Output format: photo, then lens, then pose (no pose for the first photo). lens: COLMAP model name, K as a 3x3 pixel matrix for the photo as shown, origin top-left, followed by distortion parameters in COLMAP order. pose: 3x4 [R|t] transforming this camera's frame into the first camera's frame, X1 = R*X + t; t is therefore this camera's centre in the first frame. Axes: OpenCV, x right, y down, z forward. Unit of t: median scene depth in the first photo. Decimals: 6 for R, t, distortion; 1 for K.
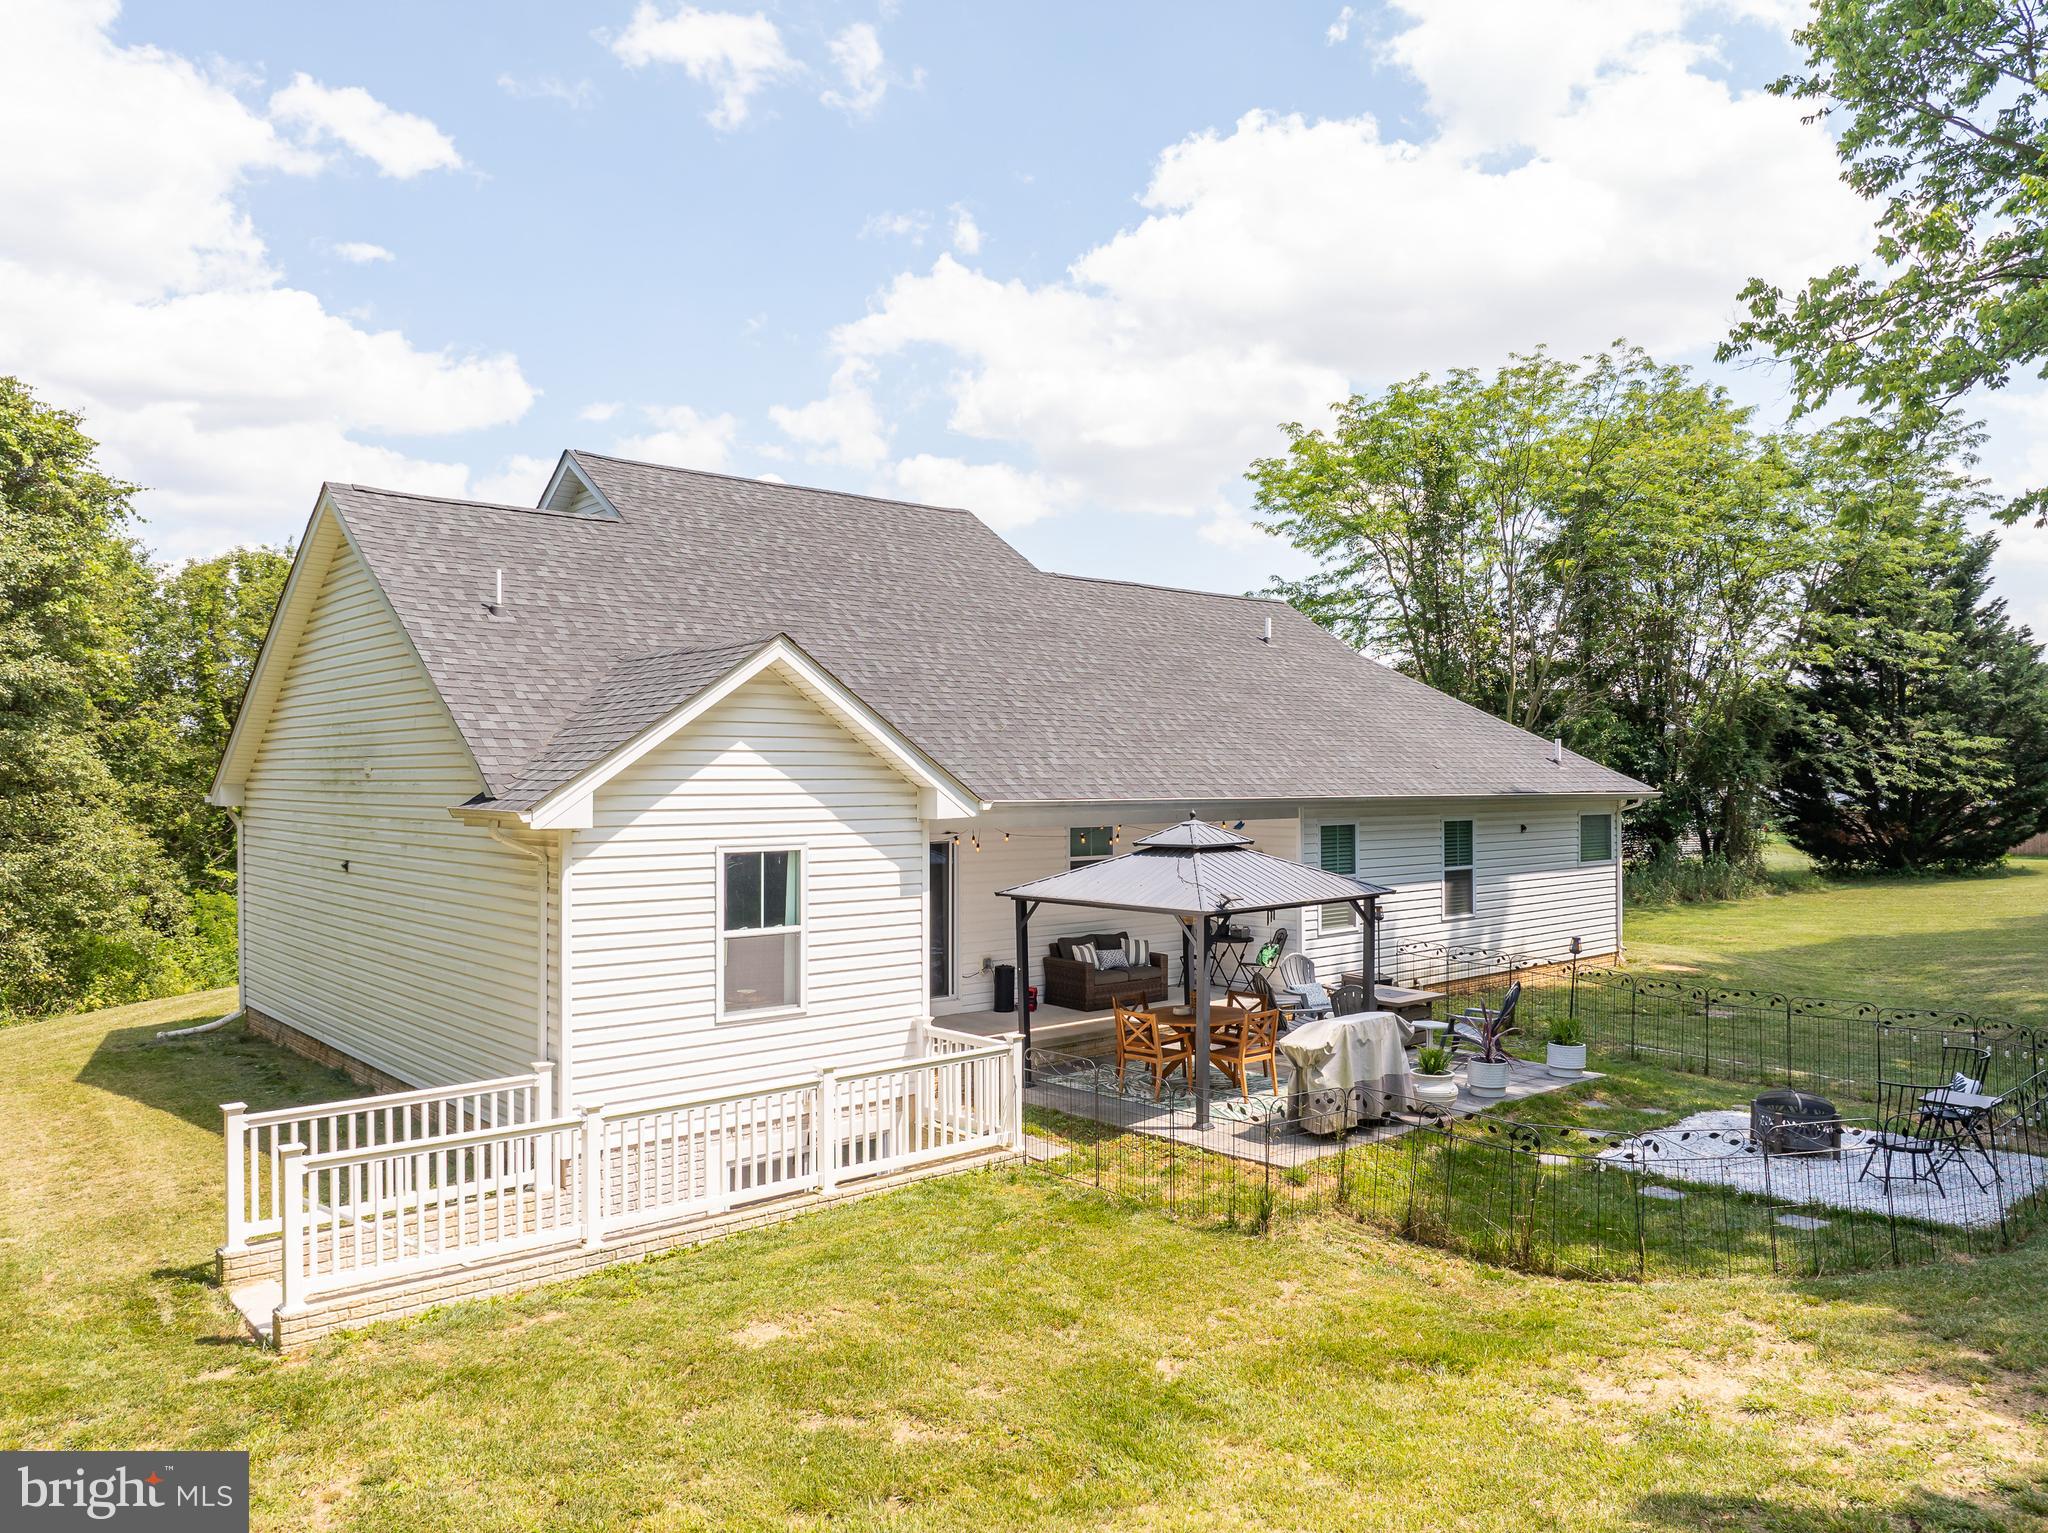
lens RADIAL K [[1459.4, 0, 1016.3], [0, 1459.4, 764.5], [0, 0, 1]] dist [-0.051285, 0.018557]
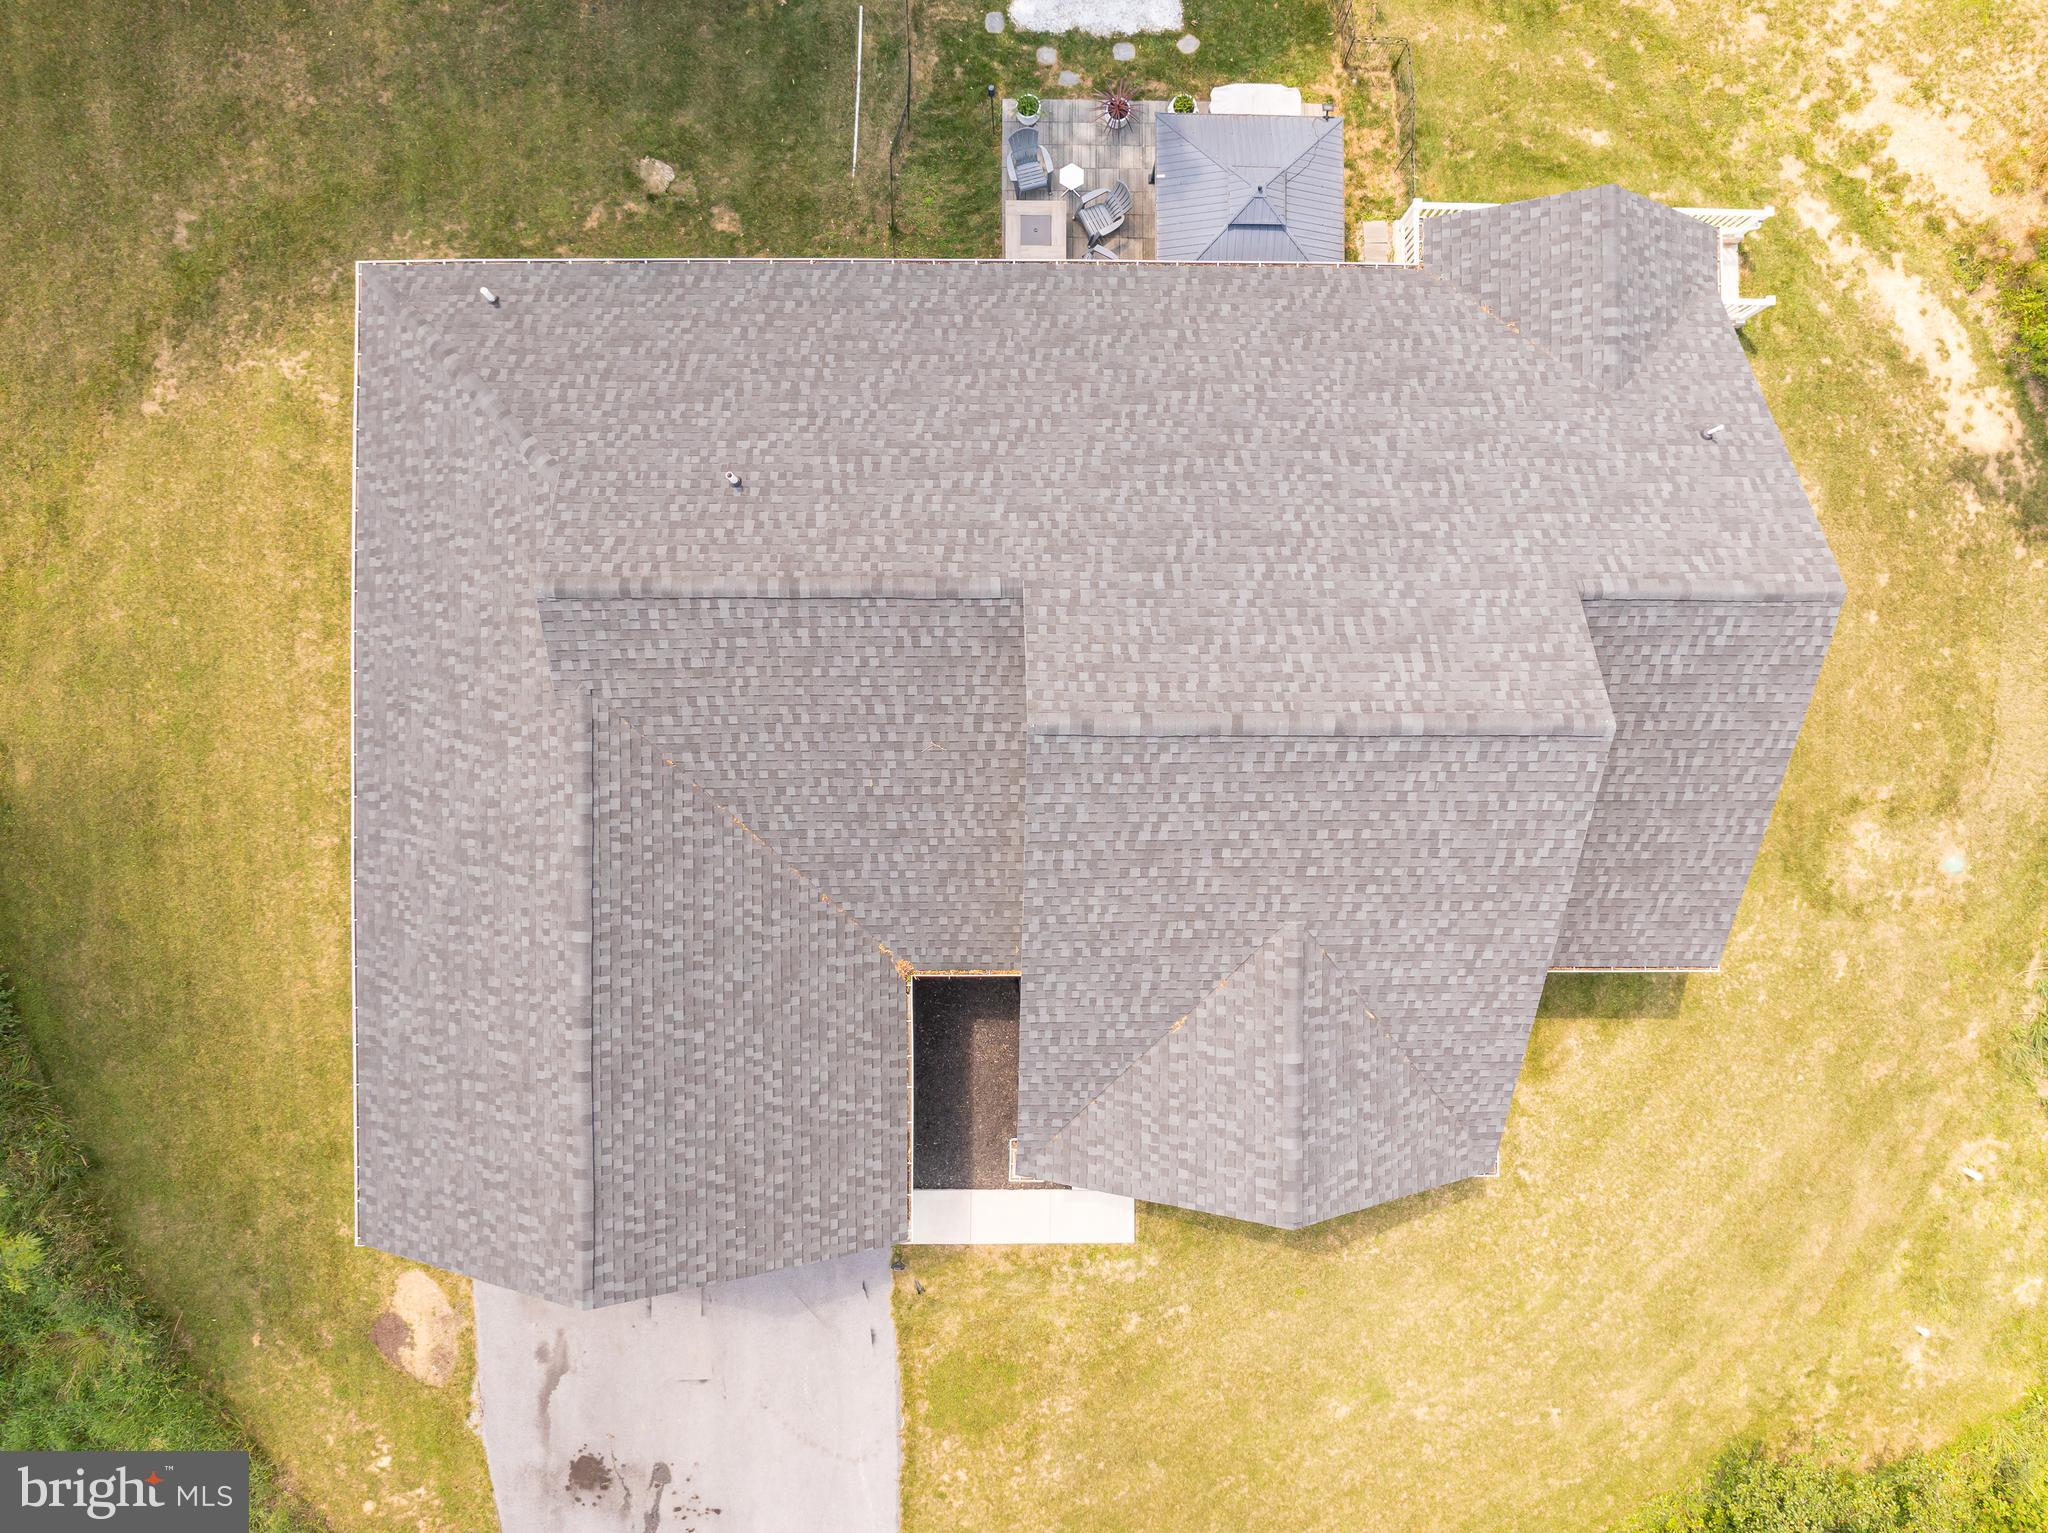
lens RADIAL K [[1459.4, 0, 1028.4], [0, 1459.4, 766.4], [0, 0, 1]] dist [-0.051285, 0.018557]
pose [[-0.755873, -0.654492, -0.017224, -0.080921], [-0.032658, 0.011416, 0.999401, -2.038151], [-0.653903, 0.755983, -0.030004, 2.405692]]
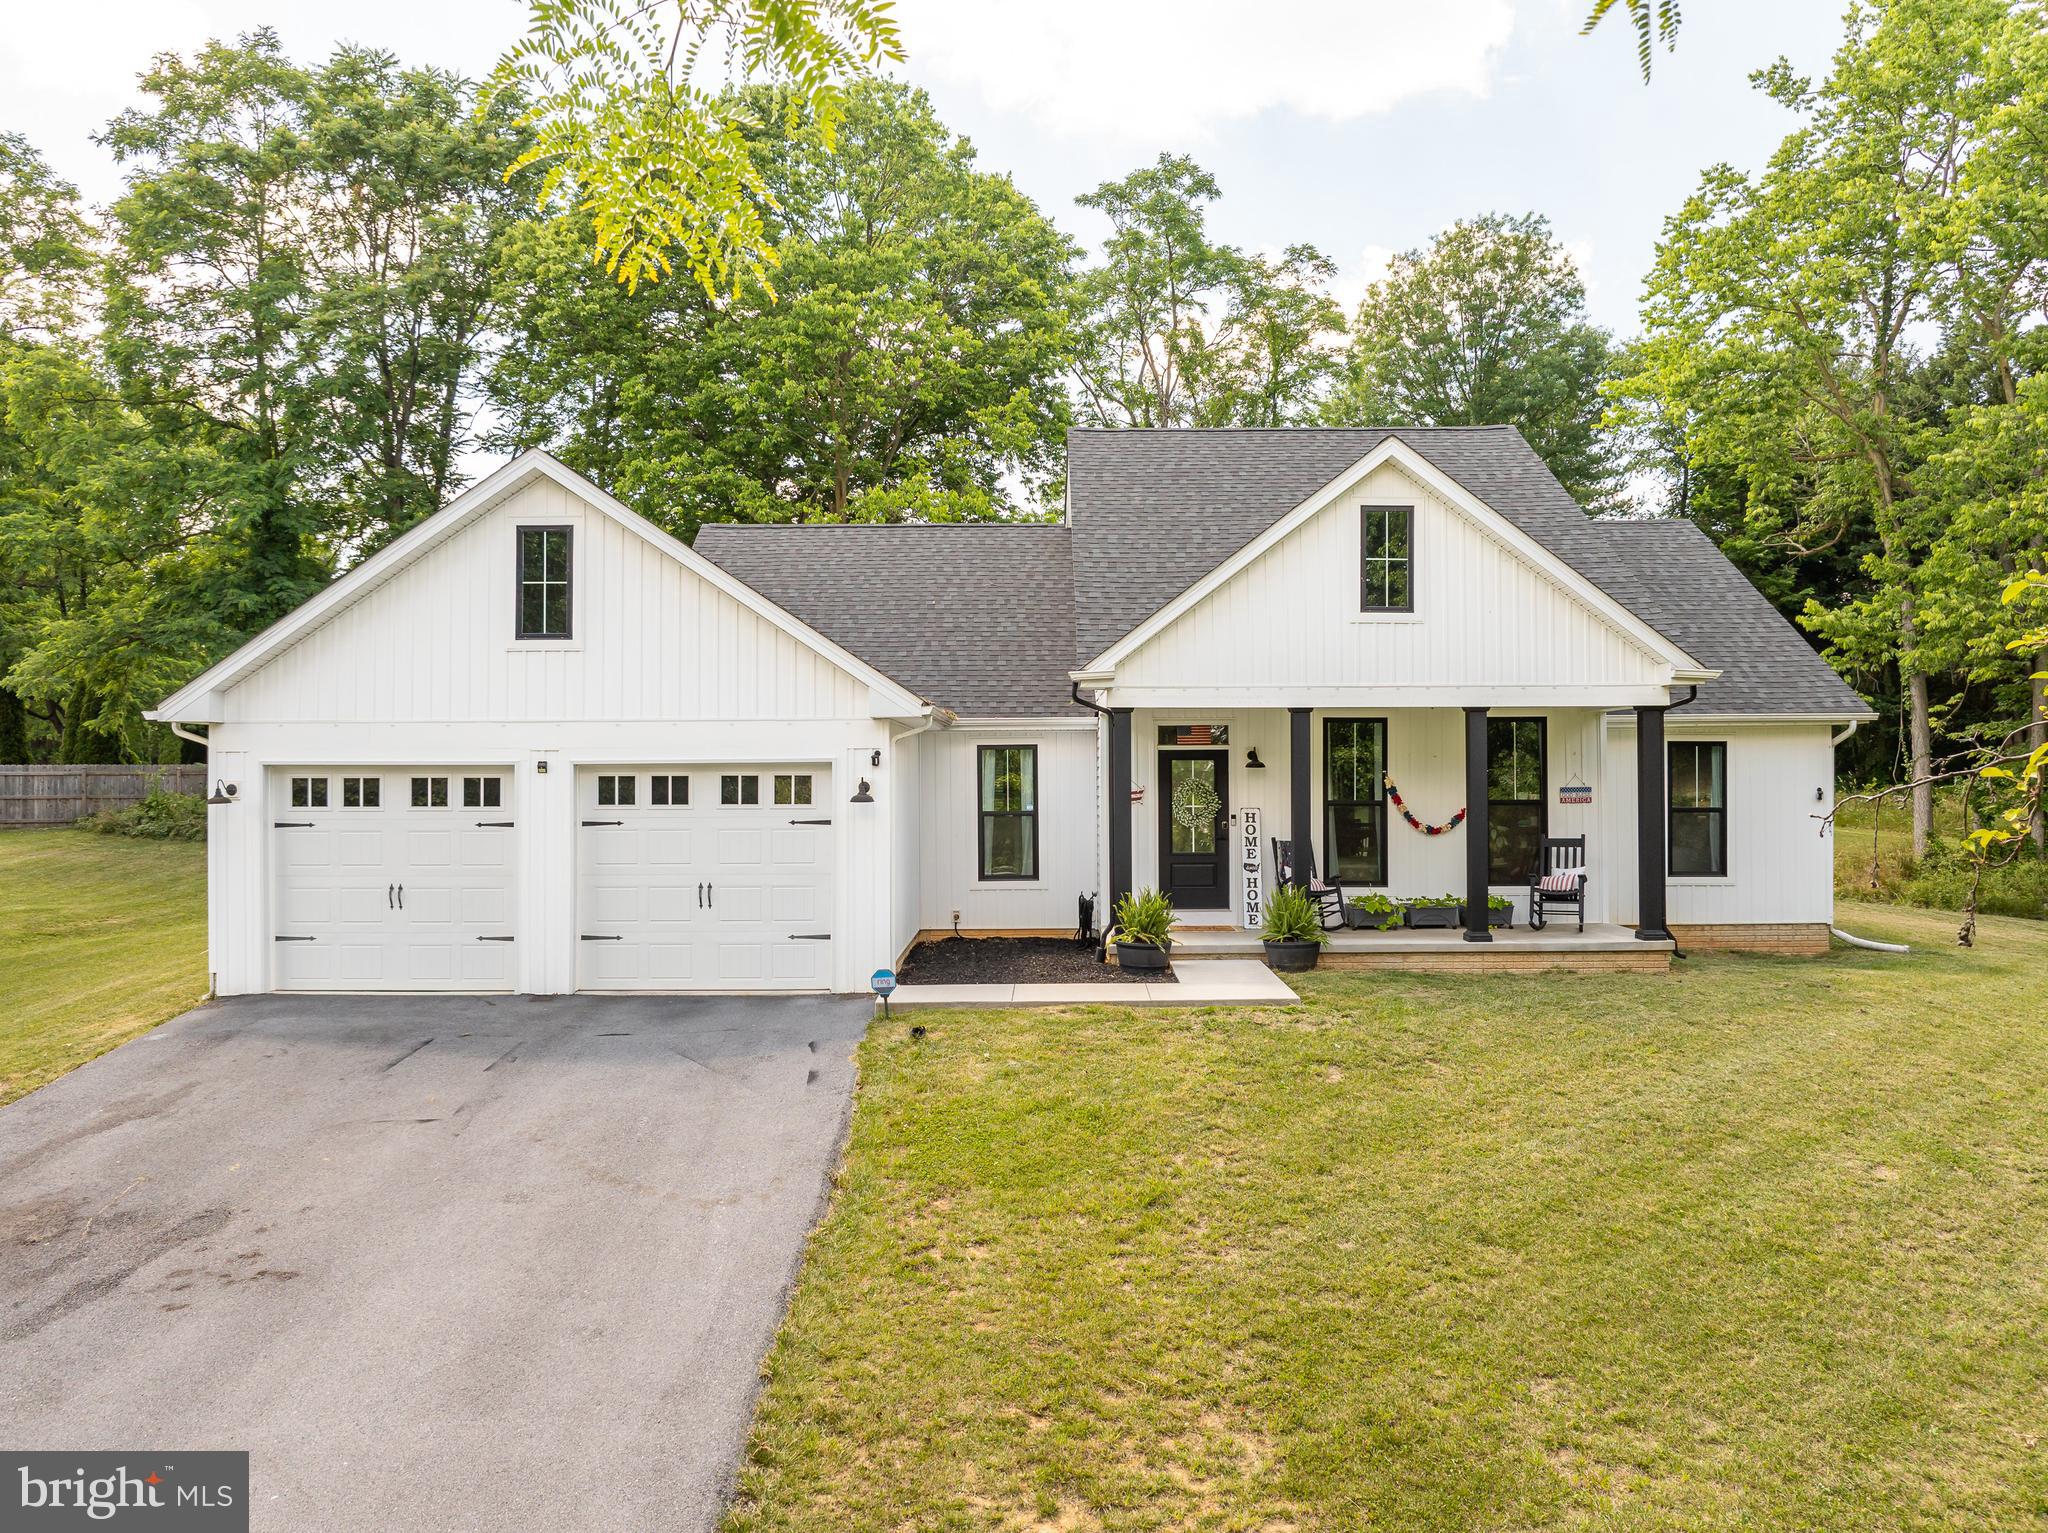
lens RADIAL K [[1459.4, 0, 1025.9], [0, 1459.4, 758.6], [0, 0, 1]] dist [-0.051285, 0.018557]
pose [[-0.752476, 0.013826, 0.658475, -1.461421], [-0.000219, 0.999774, -0.021242, 0.138492], [-0.658620, -0.016128, -0.752303, 3.995899]]
